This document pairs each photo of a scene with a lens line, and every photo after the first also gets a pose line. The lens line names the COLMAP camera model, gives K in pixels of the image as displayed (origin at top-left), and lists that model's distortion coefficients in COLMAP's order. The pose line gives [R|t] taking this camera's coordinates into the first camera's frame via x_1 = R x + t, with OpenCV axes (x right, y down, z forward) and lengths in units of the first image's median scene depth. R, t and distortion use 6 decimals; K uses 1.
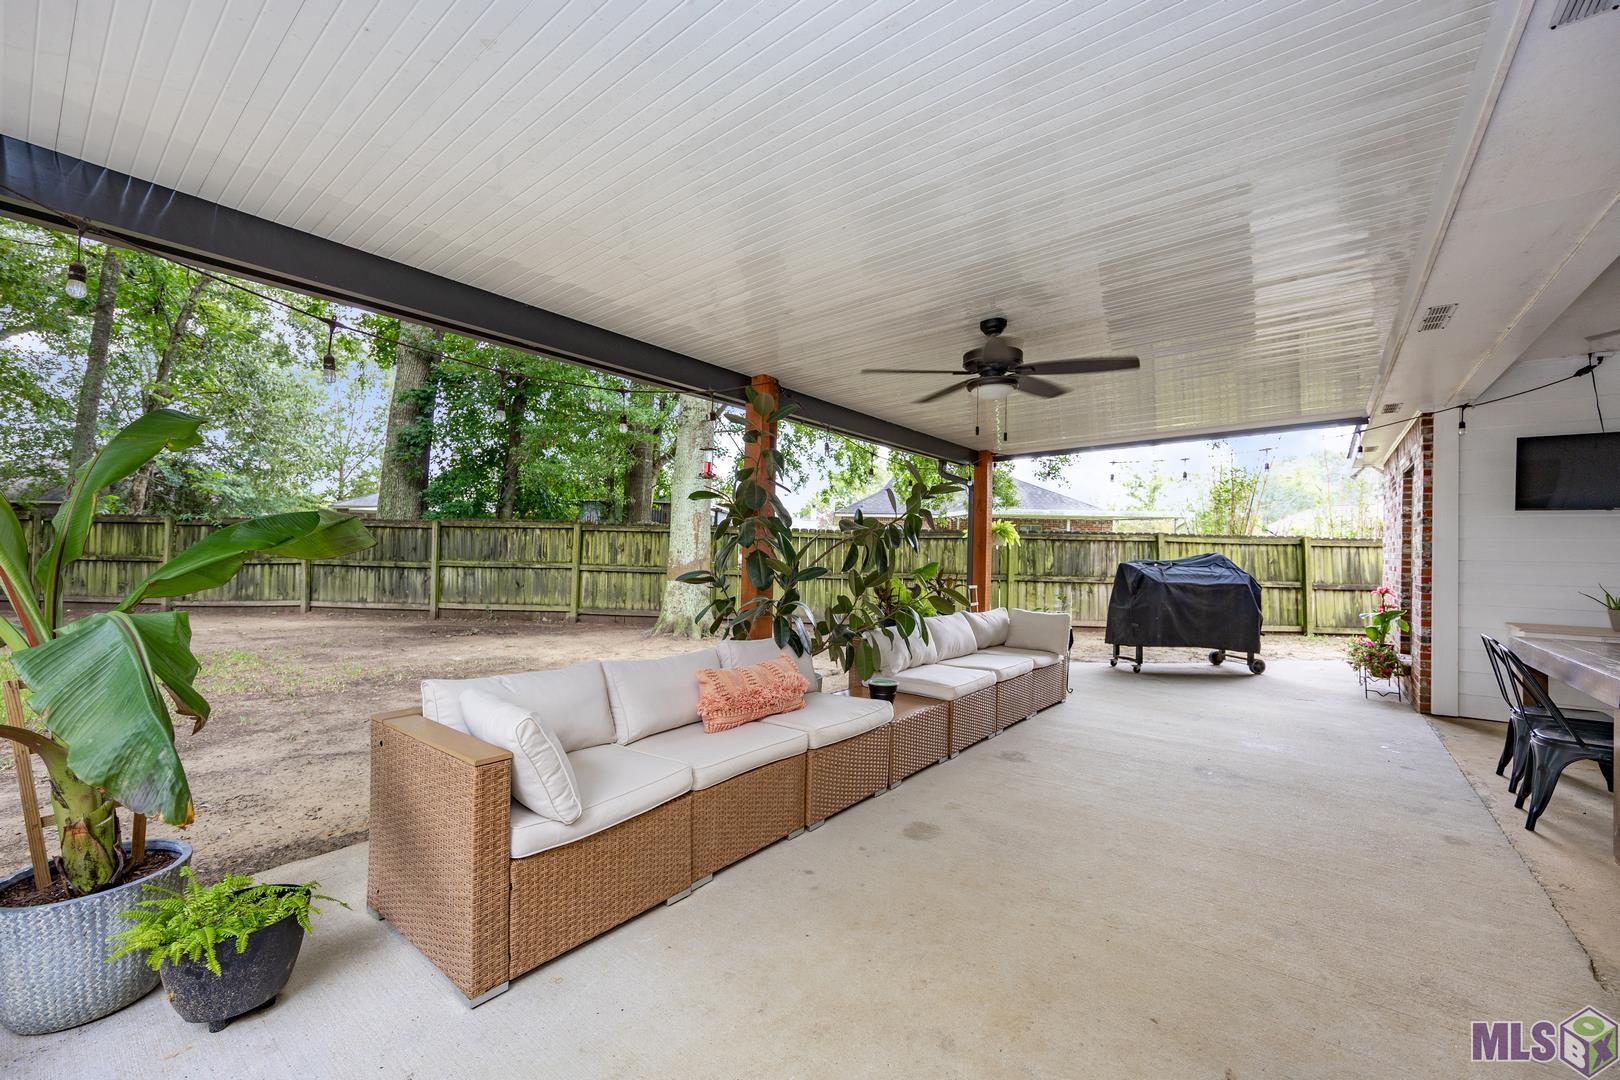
lens RADIAL K [[638.2, 0, 810.0], [0, 638.2, 540.0], [0, 0, 1]] dist [0.000369, 0.000060]
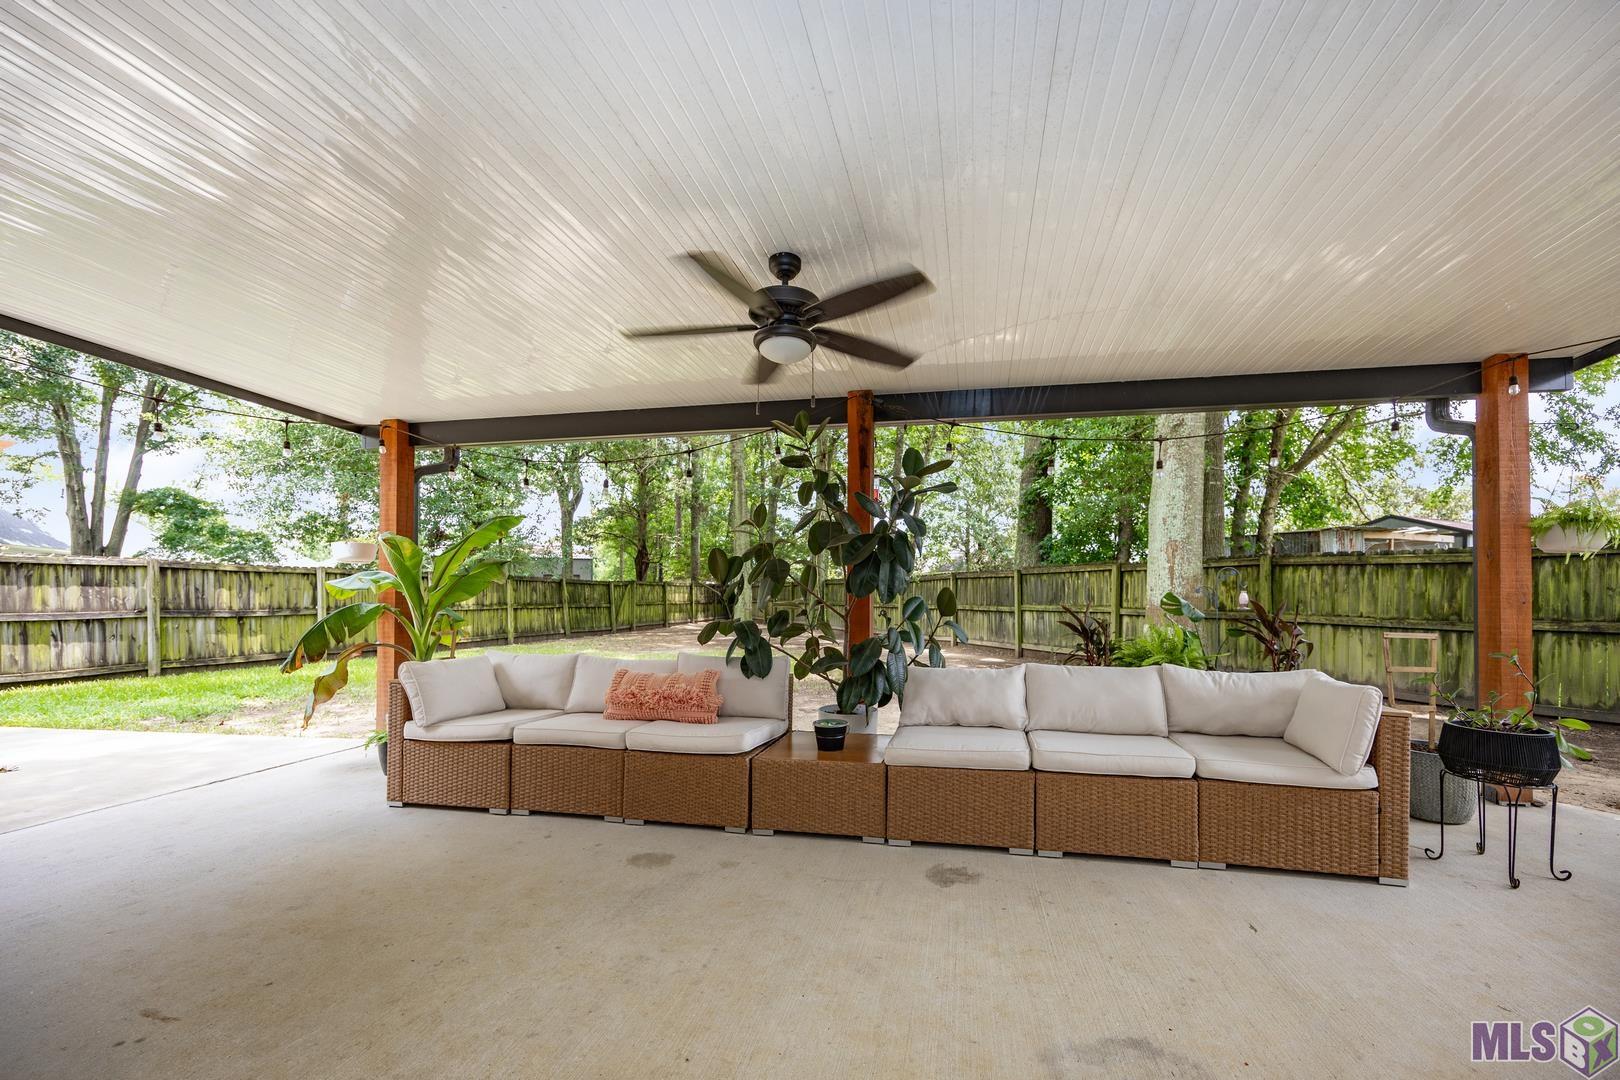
lens RADIAL K [[655.5, 0, 840.6], [0, 655.5, 589.0], [0, 0, 1]] dist [-0.002652, -0.000607]
pose [[0.453315, -0.029051, -0.890877, 0.333949], [0.021958, 0.999529, -0.021421, 0.024380], [0.891080, -0.009851, 0.453739, 0.233059]]
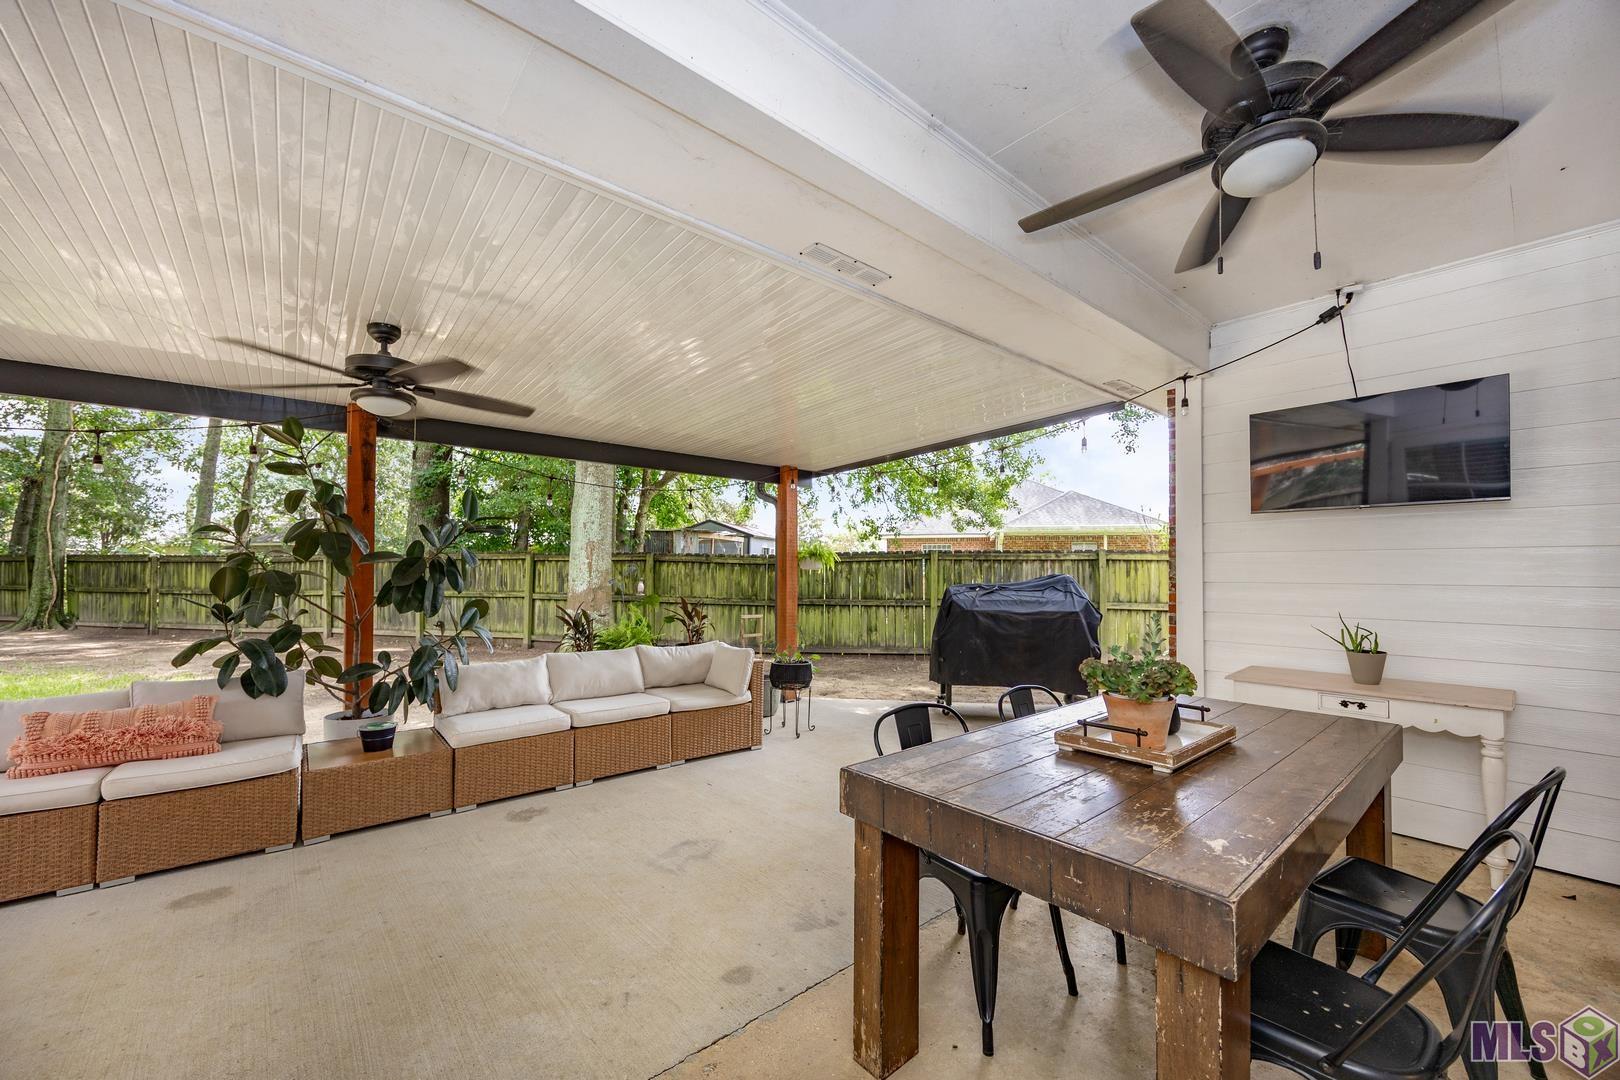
lens RADIAL K [[637.1, 0, 827.1], [0, 637.1, 565.5], [0, 0, 1]] dist [0.000107, 0.000067]
pose [[0.980035, -0.019629, -0.197852, 0.351365], [0.020486, 0.999788, 0.002288, 0.000530], [0.197765, -0.006295, 0.980229, 0.084258]]
